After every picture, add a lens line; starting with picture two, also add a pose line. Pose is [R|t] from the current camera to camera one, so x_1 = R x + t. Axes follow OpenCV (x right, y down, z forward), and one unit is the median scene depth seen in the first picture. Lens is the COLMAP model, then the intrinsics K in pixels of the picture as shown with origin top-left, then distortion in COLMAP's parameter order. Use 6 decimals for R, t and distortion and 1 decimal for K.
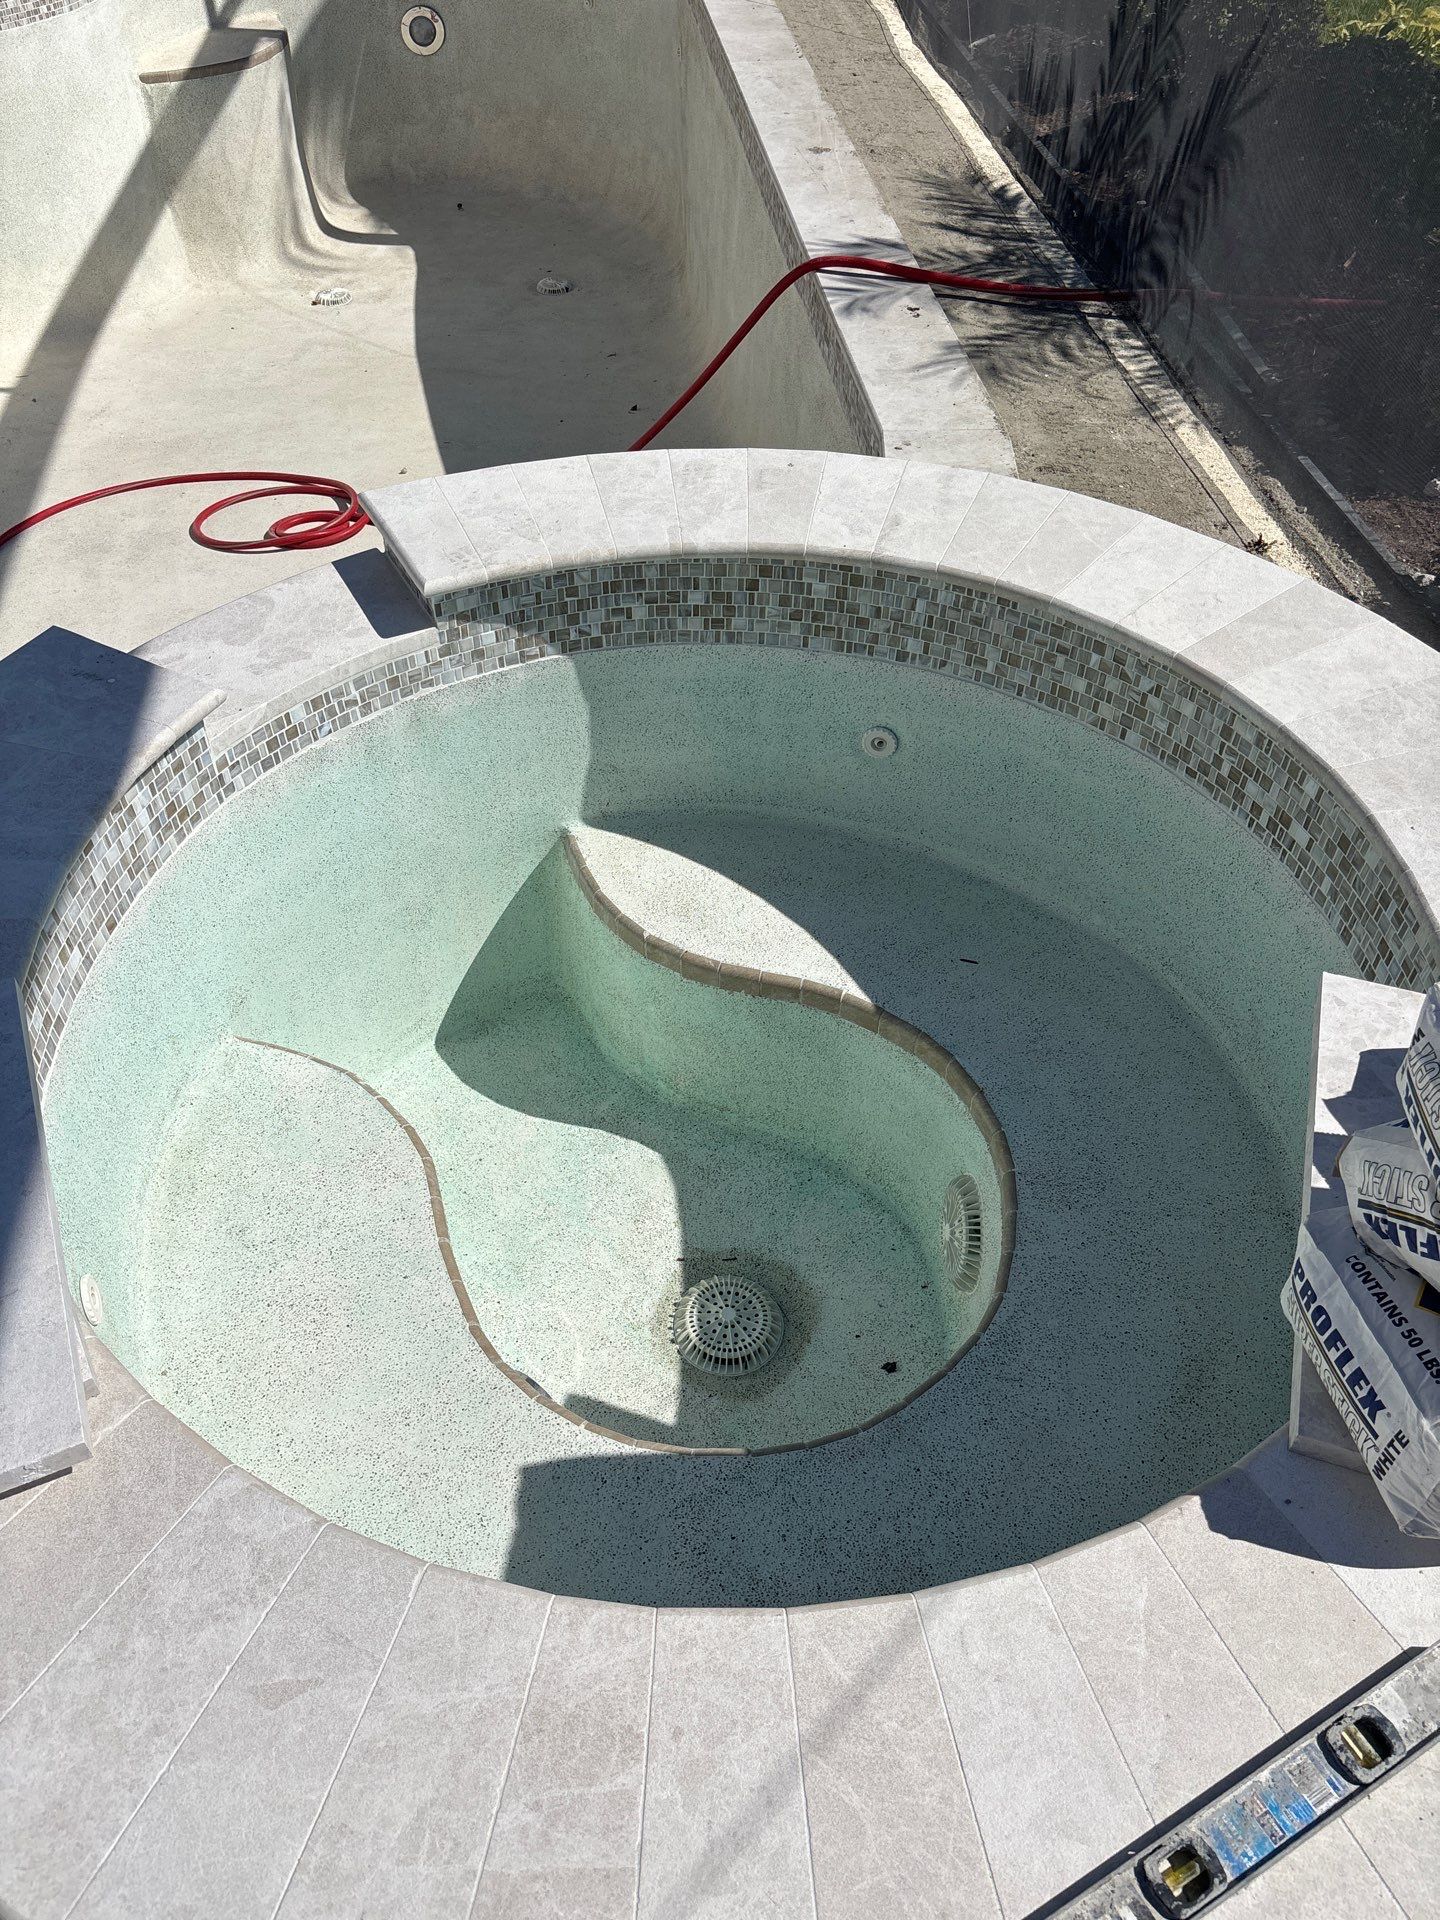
lens RADIAL K [[1450.2, 0, 735.9], [0, 1450.2, 968.7], [0, 0, 1]] dist [0.034717, -0.035104]
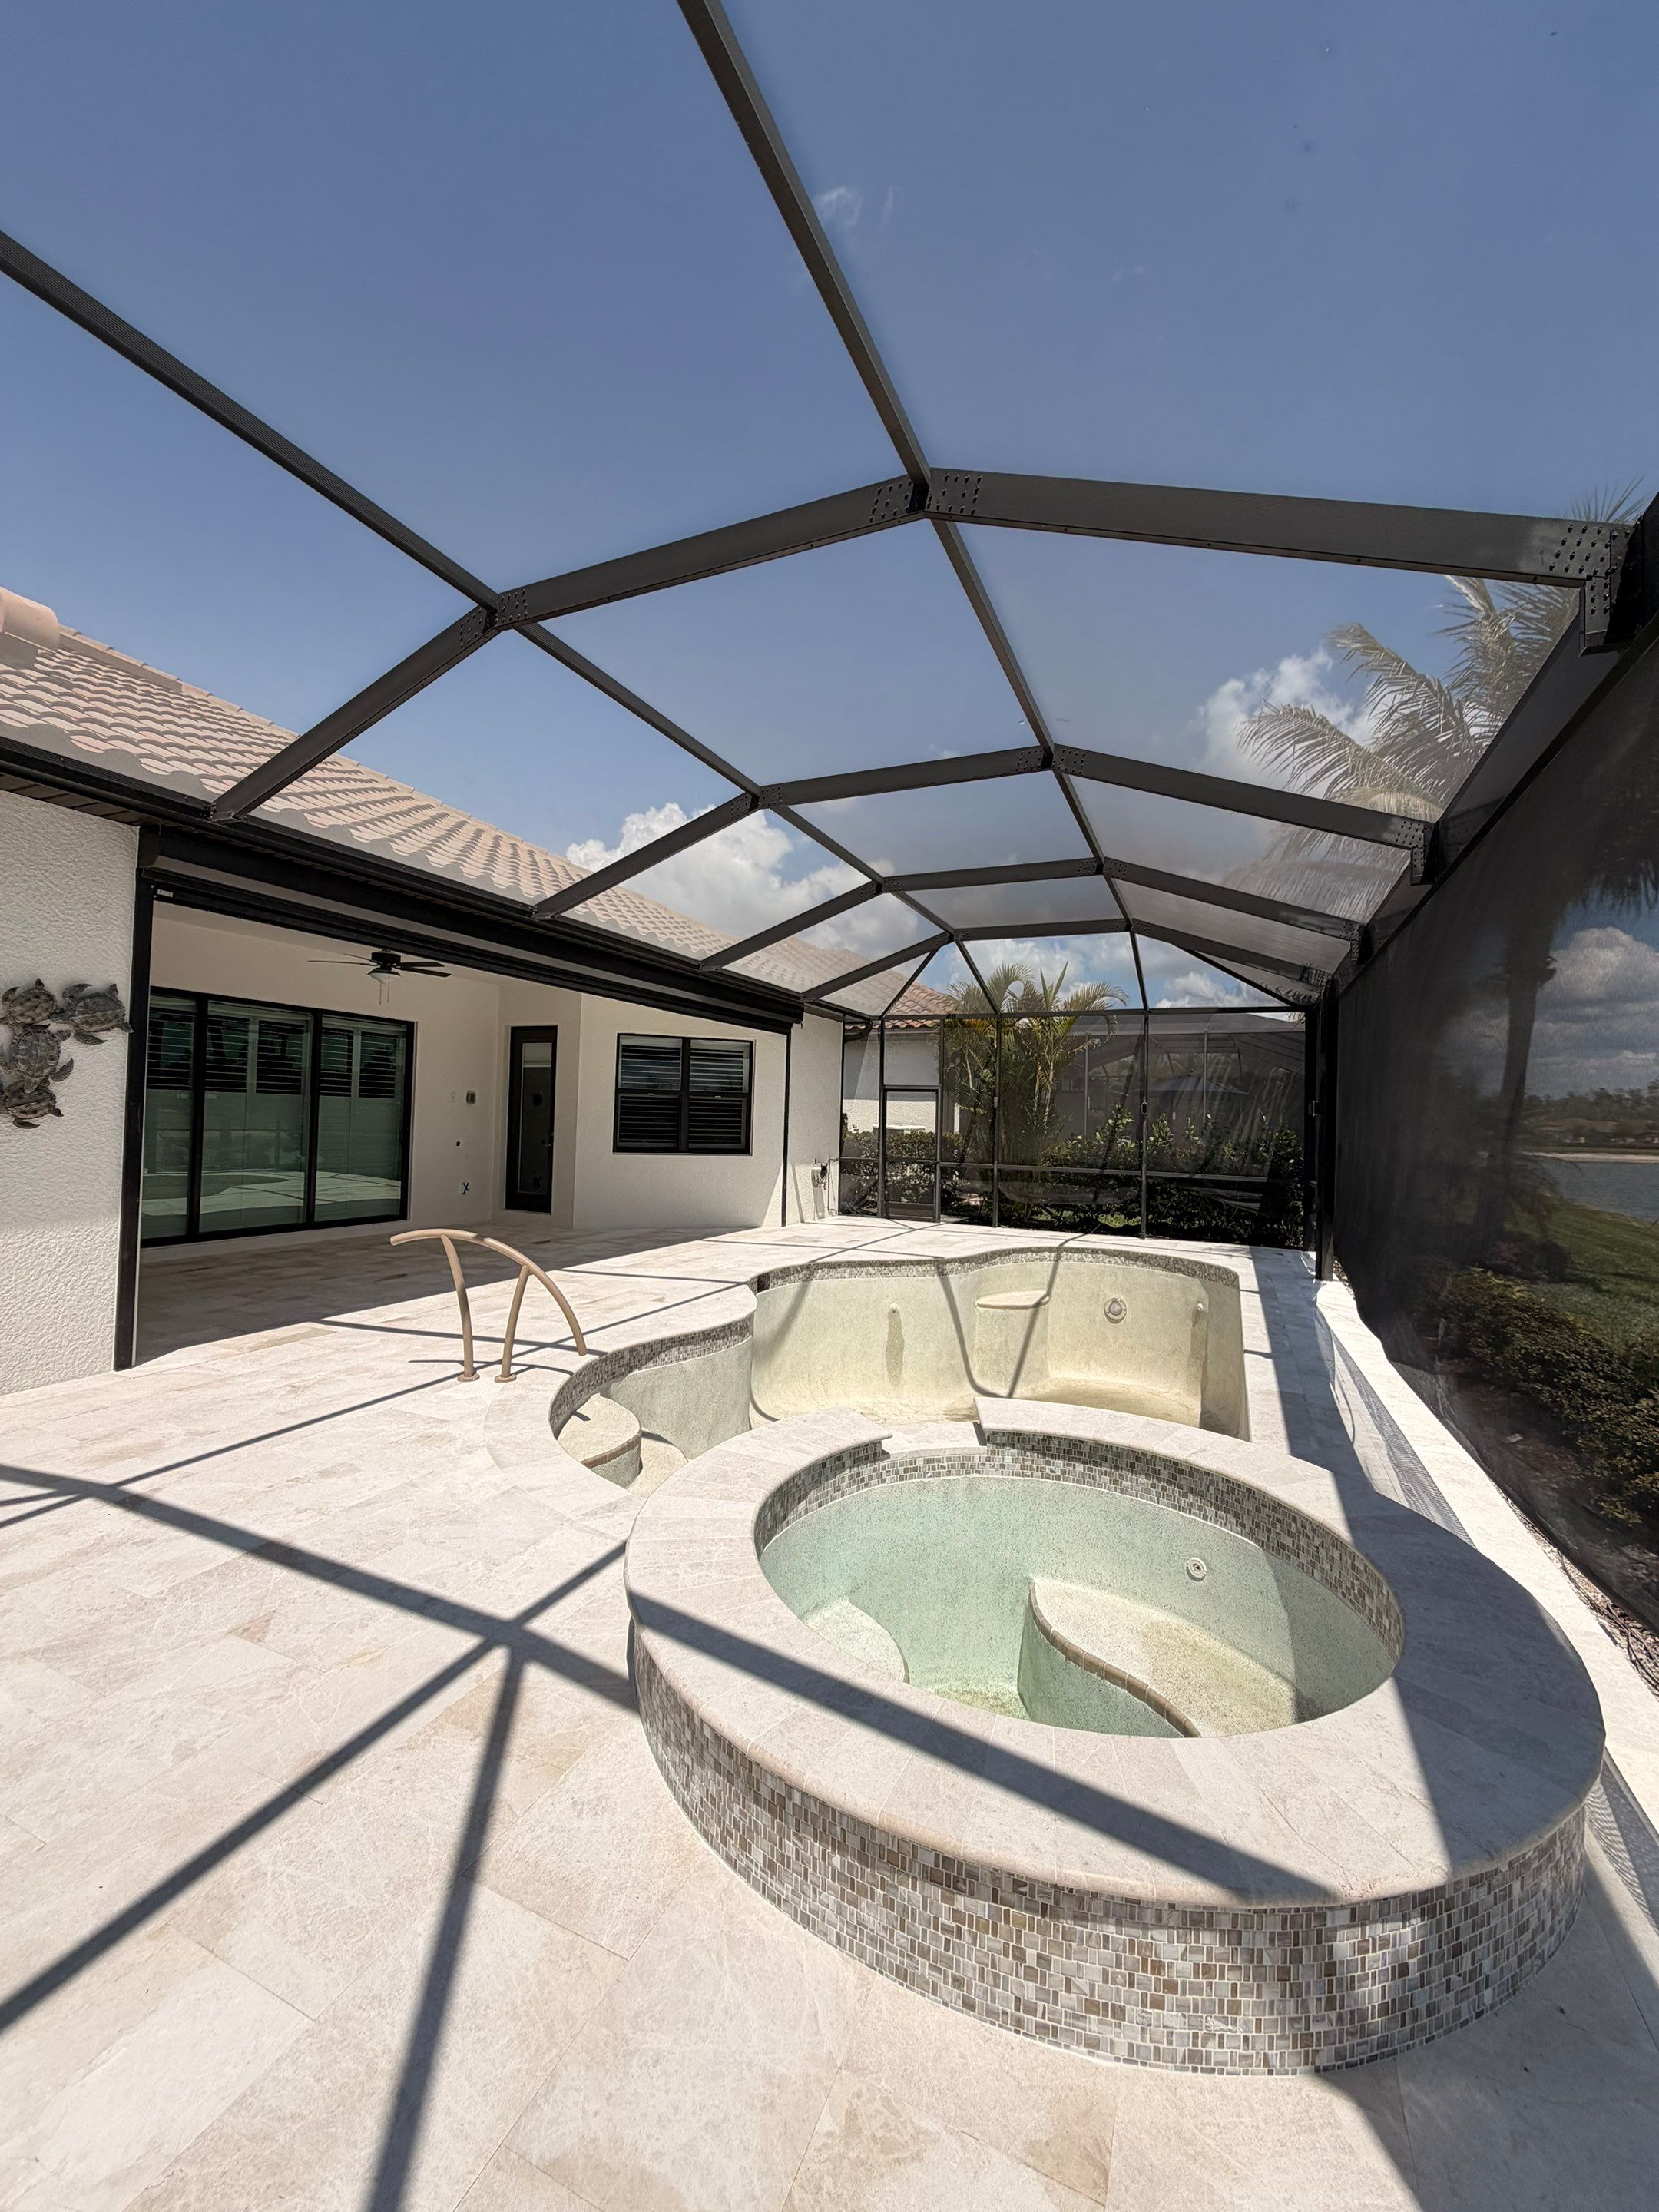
lens RADIAL K [[889.9, 0, 837.2], [0, 889.9, 1098.9], [0, 0, 1]] dist [-0.002035, 0.000358]
pose [[0.860312, 0.012157, -0.509623, 0.309438], [-0.384406, 0.672066, -0.632897, 0.386255], [0.334806, 0.740391, 0.582860, -0.332242]]
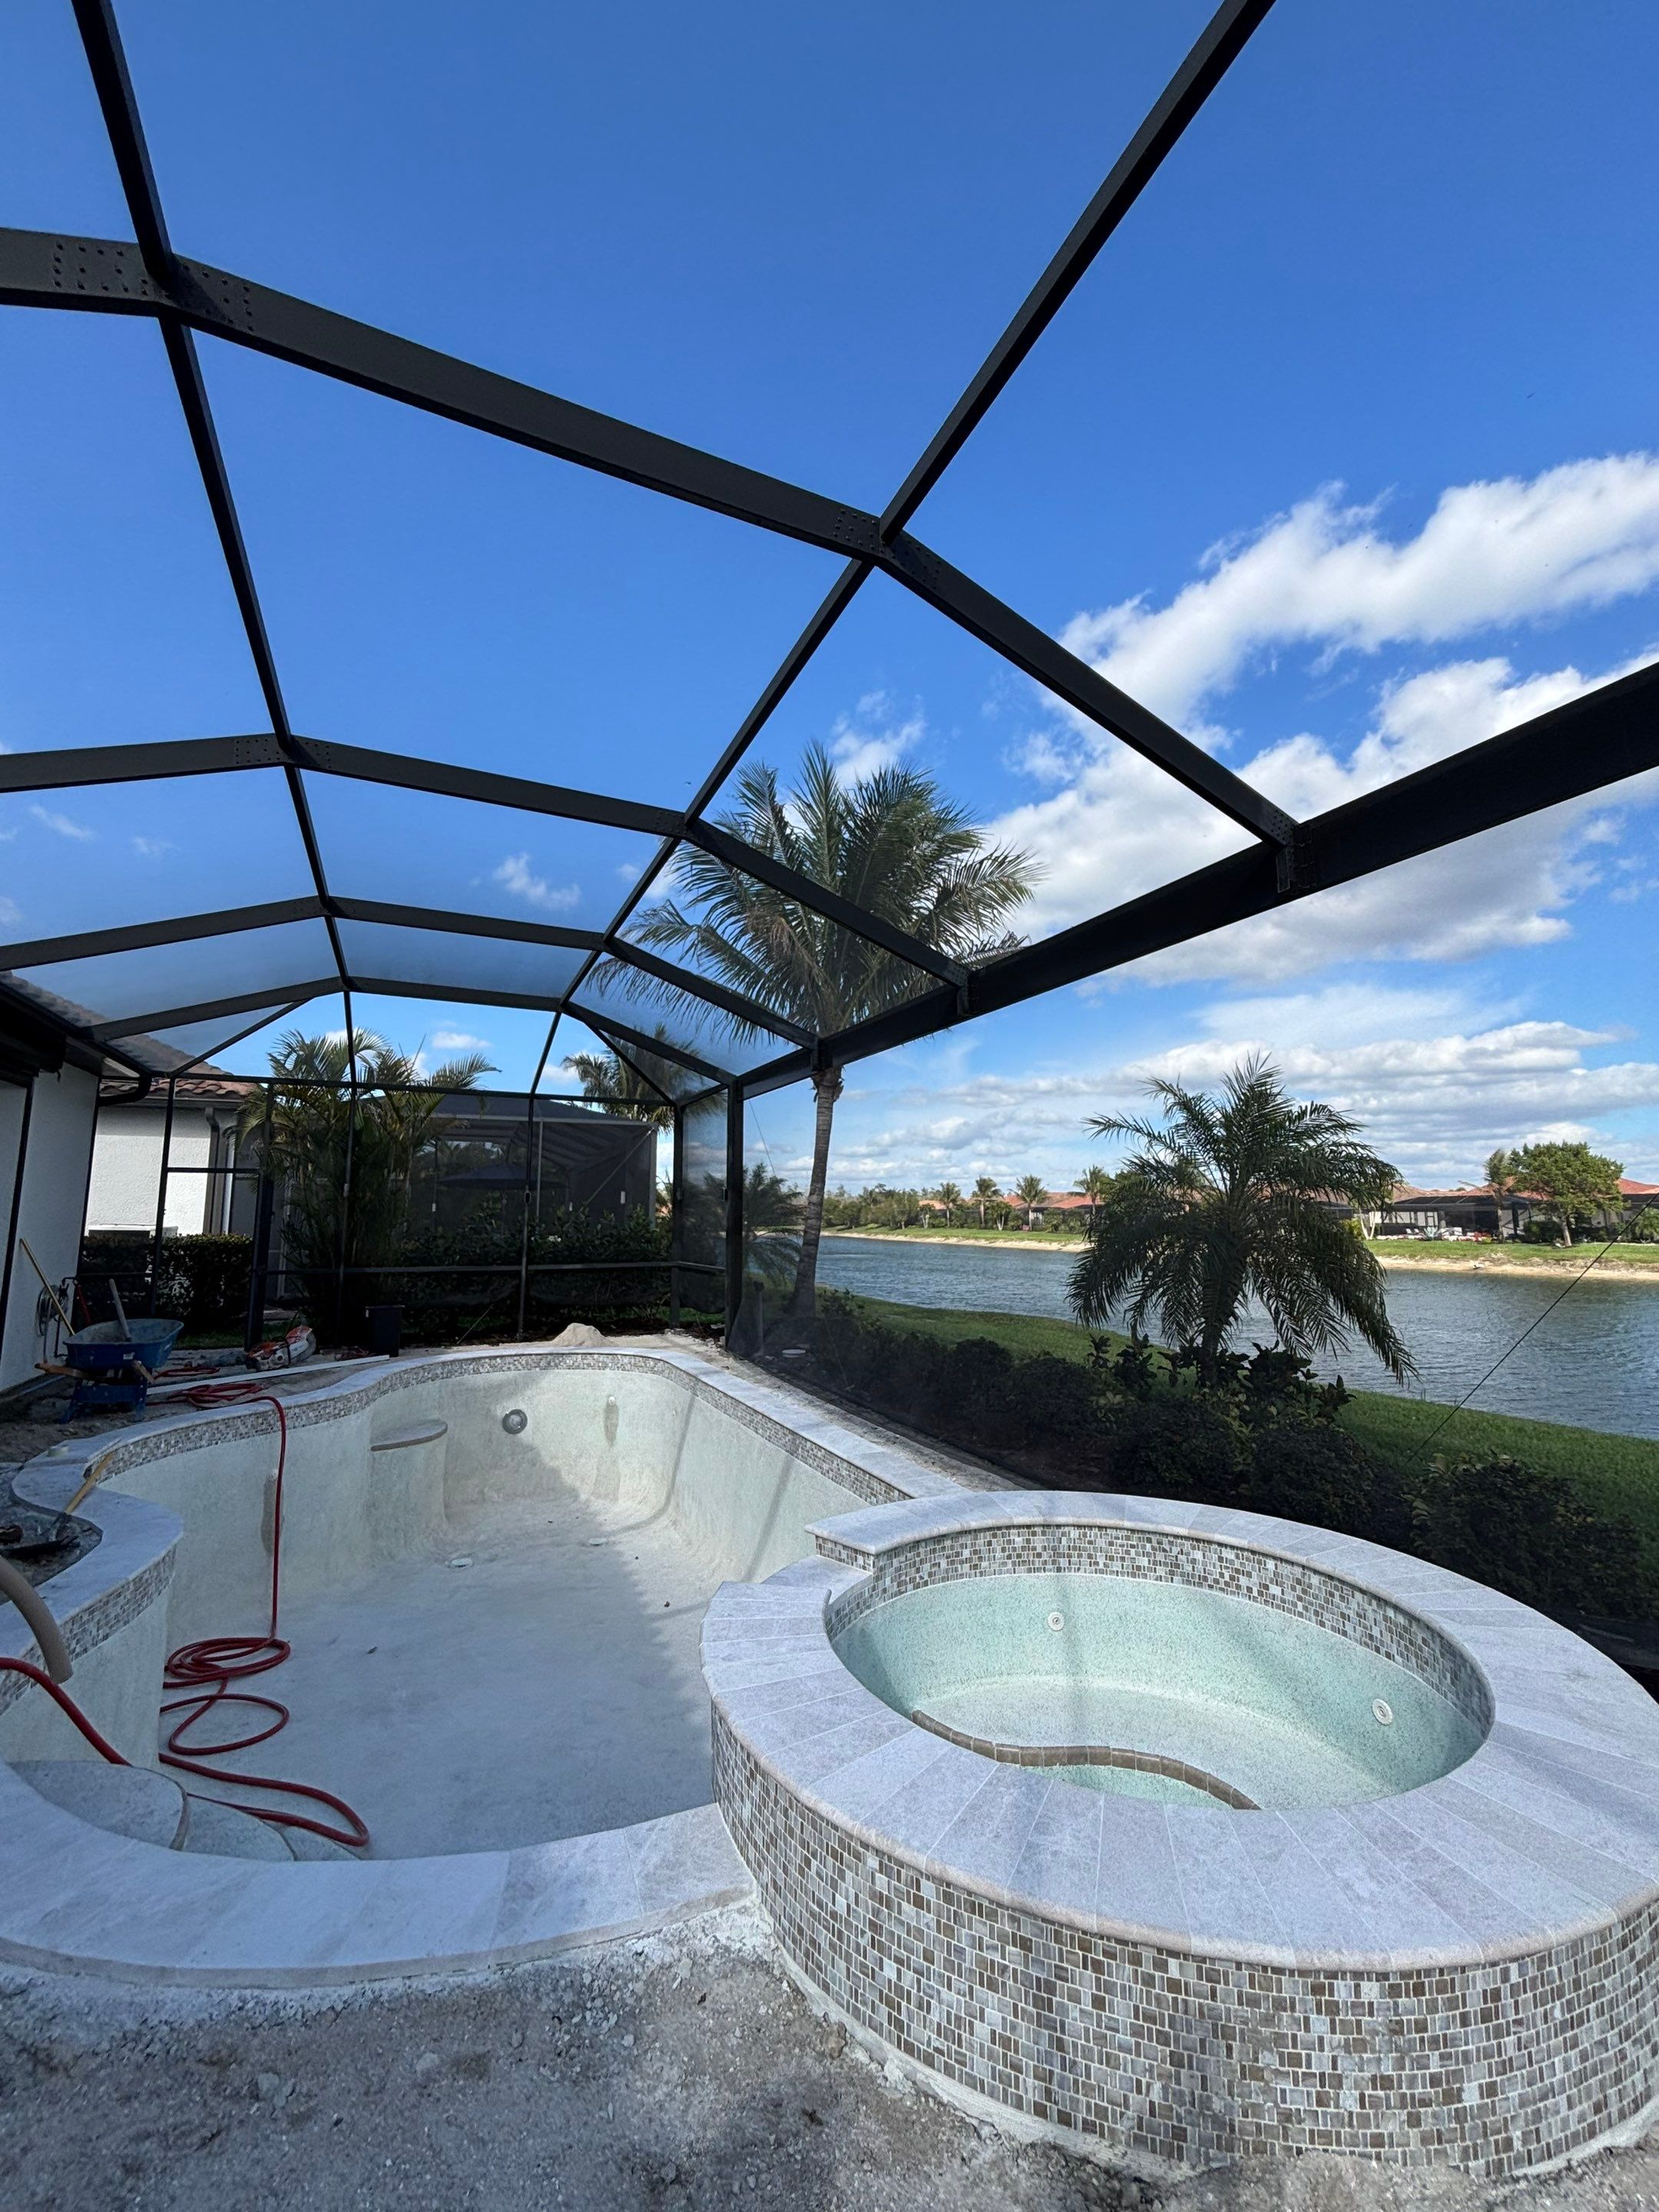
lens RADIAL K [[889.9, 0, 854.0], [0, 889.9, 1104.0], [0, 0, 1]] dist [-0.002035, 0.000358]
pose [[0.944585, 0.042974, 0.325442, -0.671696], [0.235484, 0.602006, -0.762979, 0.327364], [-0.228707, 0.797335, 0.558526, -0.249795]]
